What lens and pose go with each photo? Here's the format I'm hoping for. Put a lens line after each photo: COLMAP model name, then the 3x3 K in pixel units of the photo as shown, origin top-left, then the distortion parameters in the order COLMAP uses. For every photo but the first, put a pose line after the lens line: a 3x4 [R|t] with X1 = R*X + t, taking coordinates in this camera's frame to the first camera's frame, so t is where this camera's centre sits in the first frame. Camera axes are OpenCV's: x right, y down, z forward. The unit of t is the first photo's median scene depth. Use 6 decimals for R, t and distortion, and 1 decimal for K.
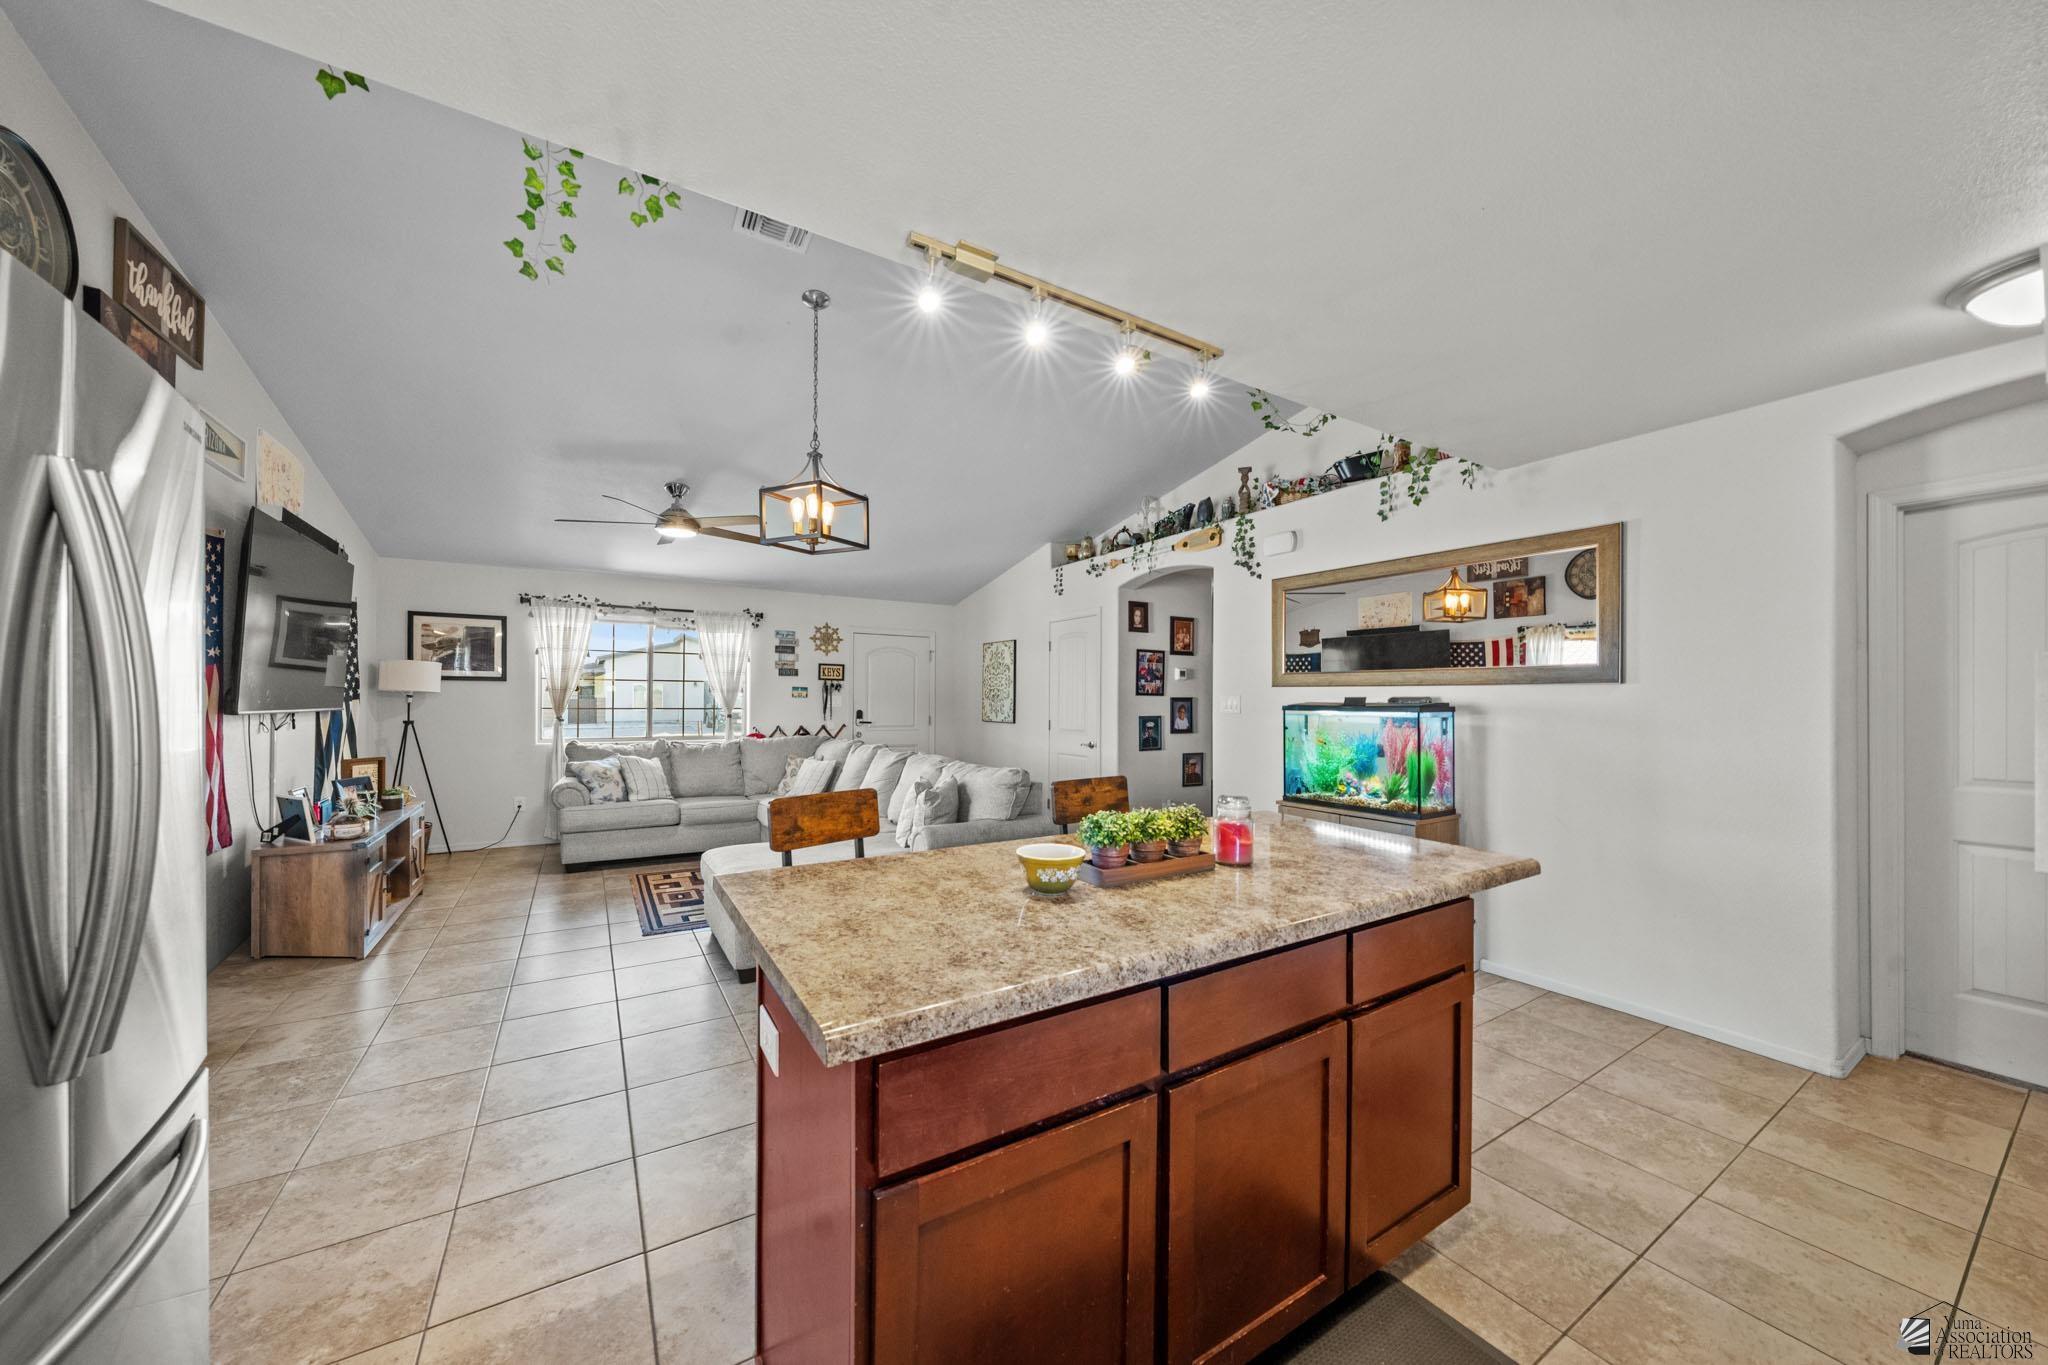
lens RADIAL K [[719.9, 0, 1011.6], [0, 719.9, 704.0], [0, 0, 1]] dist [-0.006027, 0.001402]
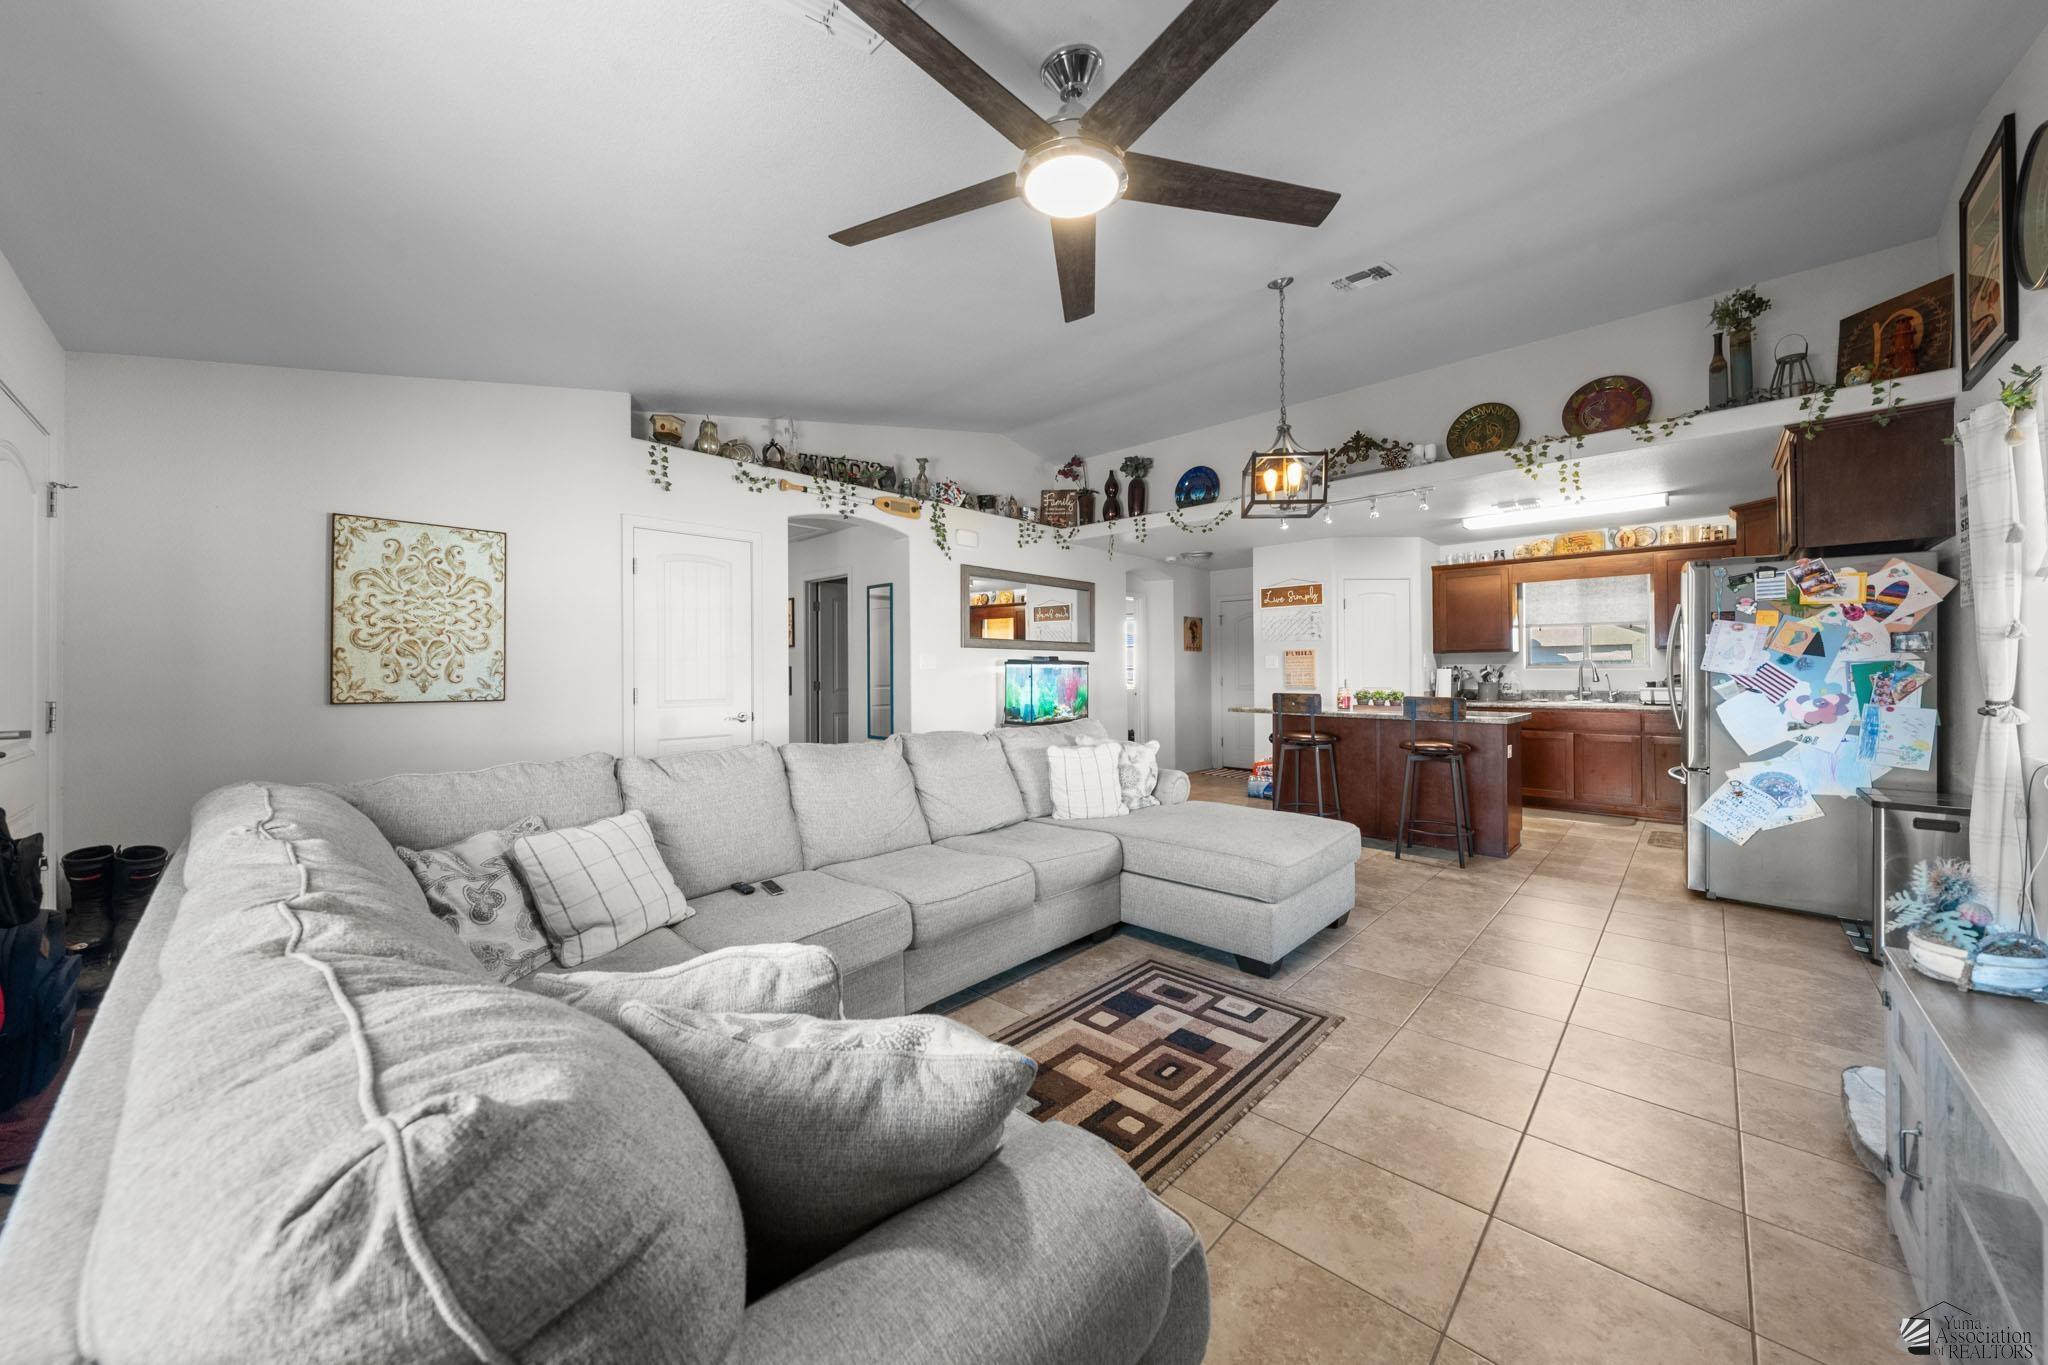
lens RADIAL K [[719.9, 0, 1022.2], [0, 719.9, 663.4], [0, 0, 1]] dist [-0.006027, 0.001402]
pose [[-0.269480, 0.002827, 0.963002, -0.742498], [0.006915, 0.999976, -0.001000, 0.005394], [-0.962981, 0.006389, -0.269493, 1.024162]]
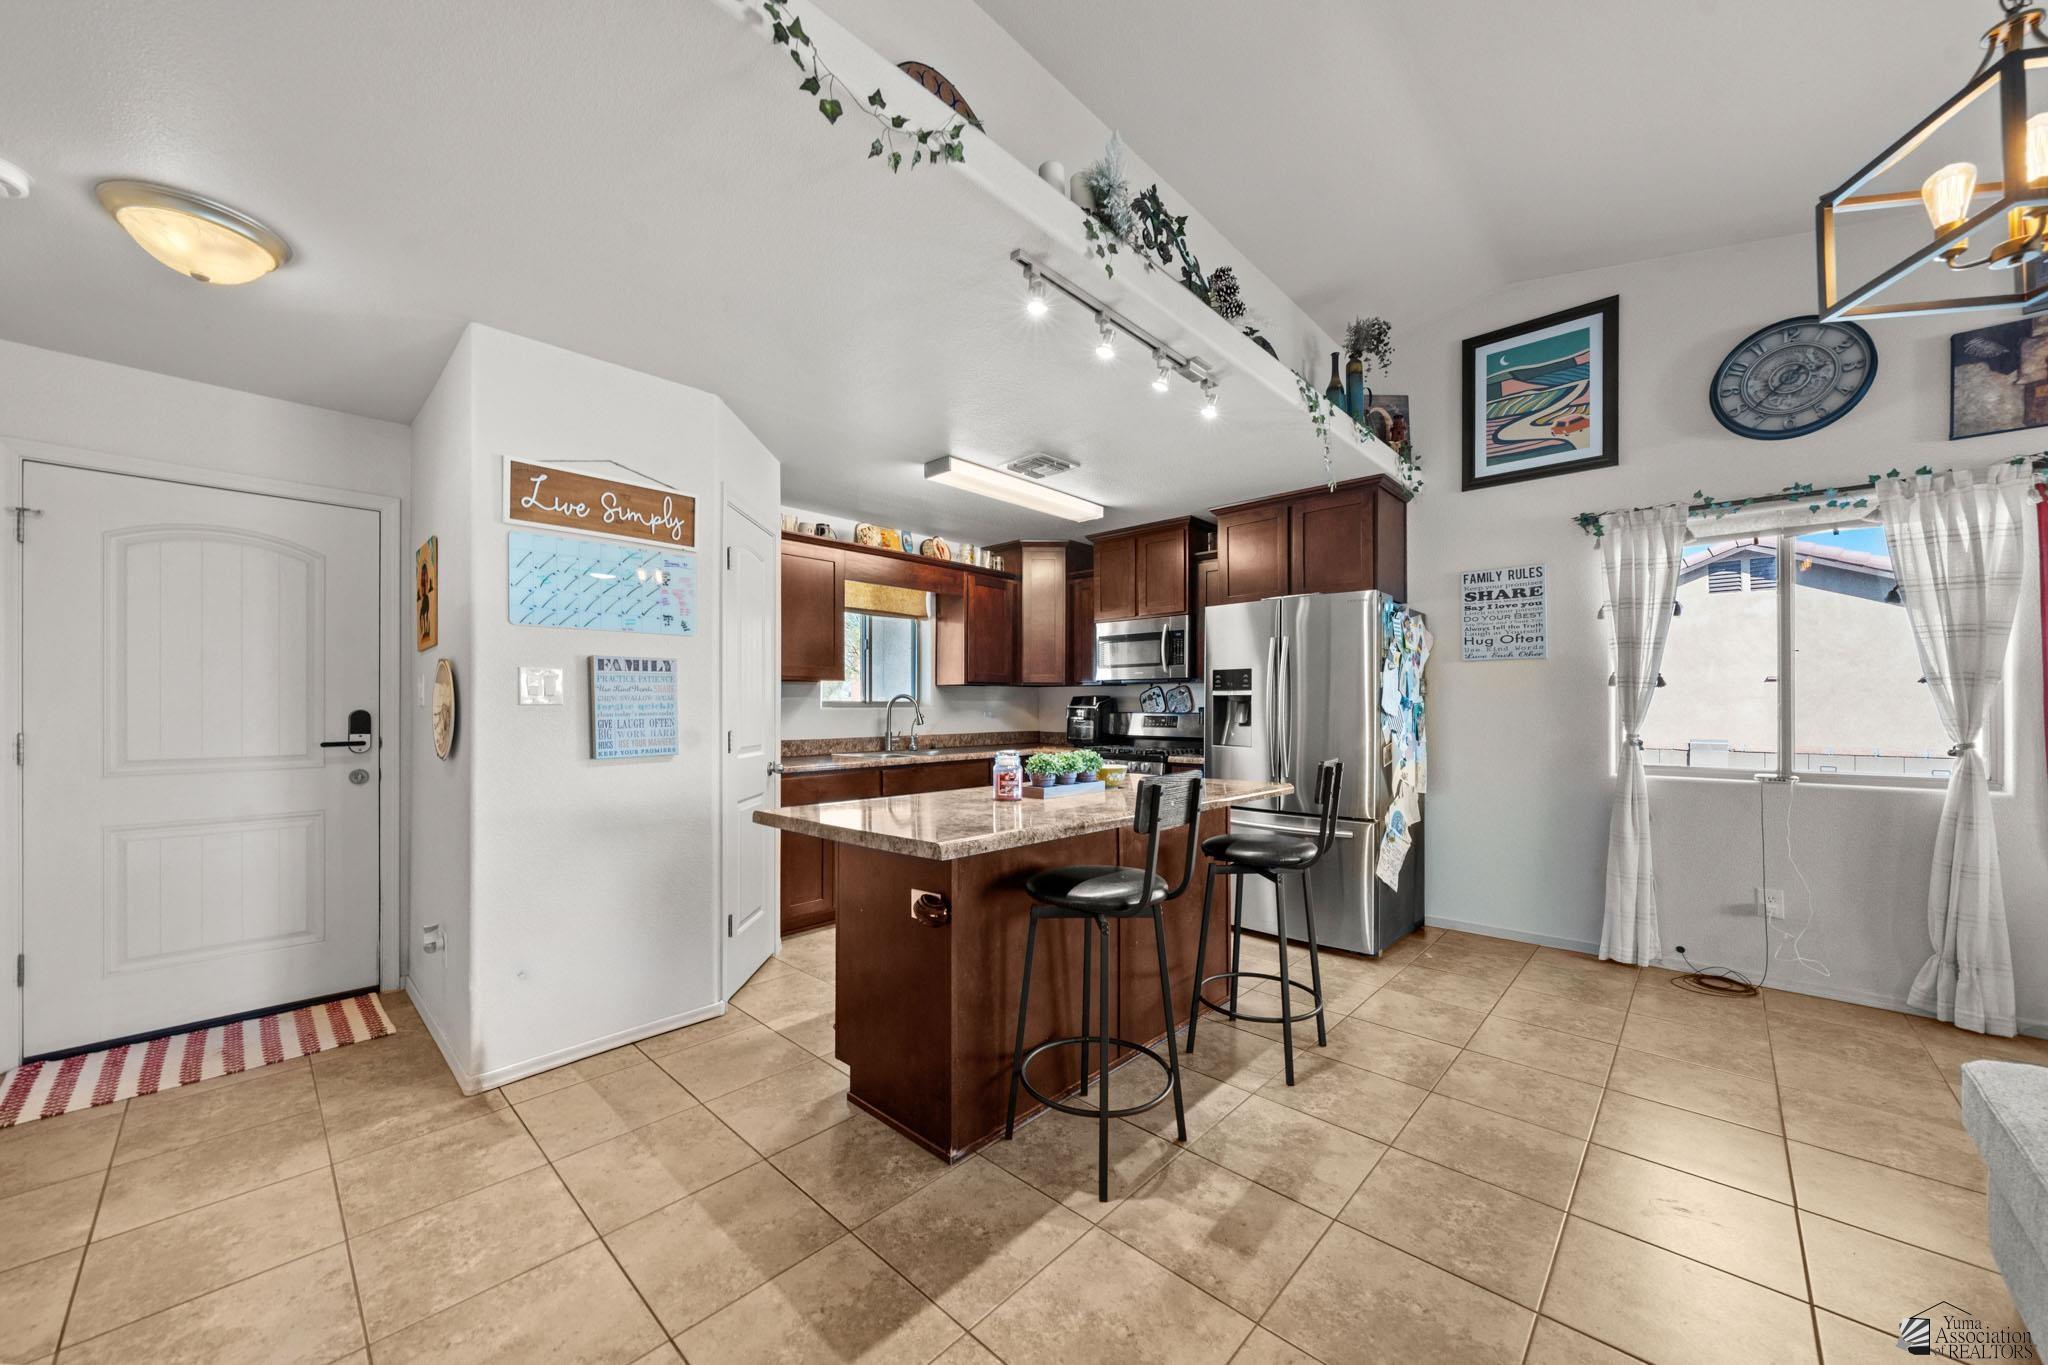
lens RADIAL K [[719.9, 0, 1019.5], [0, 719.9, 707.9], [0, 0, 1]] dist [-0.006027, 0.001402]
pose [[-0.965601, -0.008476, -0.259889, 0.195096], [-0.010660, 0.999919, 0.006997, 0.012187], [0.259809, 0.009526, -0.965613, 0.747694]]
